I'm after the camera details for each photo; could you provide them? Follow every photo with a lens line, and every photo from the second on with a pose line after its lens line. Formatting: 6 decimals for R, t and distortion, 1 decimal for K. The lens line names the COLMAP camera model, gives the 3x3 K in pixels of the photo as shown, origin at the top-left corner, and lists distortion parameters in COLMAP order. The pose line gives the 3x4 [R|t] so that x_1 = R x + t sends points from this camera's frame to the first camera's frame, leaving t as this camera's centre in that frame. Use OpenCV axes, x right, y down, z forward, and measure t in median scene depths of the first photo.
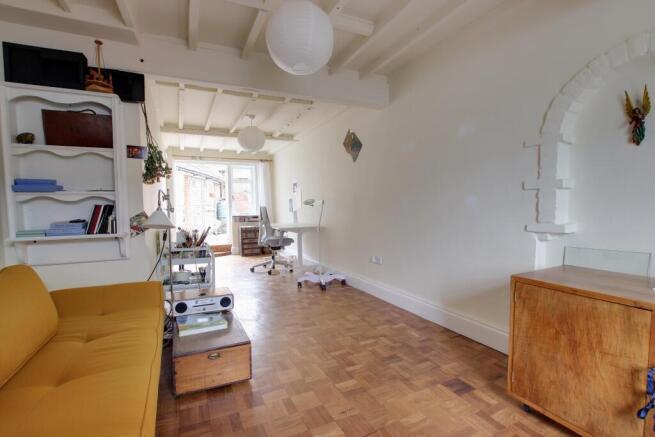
lens RADIAL K [[306.2, 0, 325.3], [0, 306.2, 205.4], [0, 0, 1]] dist [-0.000349, -0.000085]
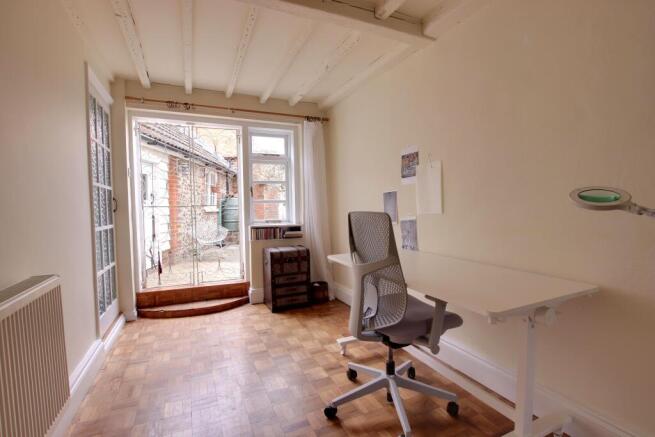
lens RADIAL K [[306.2, 0, 325.3], [0, 306.2, 205.4], [0, 0, 1]] dist [-0.000349, -0.000085]
pose [[0.999869, 0.003792, -0.015712, -0.174908], [-0.003672, 0.999964, 0.007644, -0.005540], [0.015740, -0.007585, 0.999847, 0.499352]]
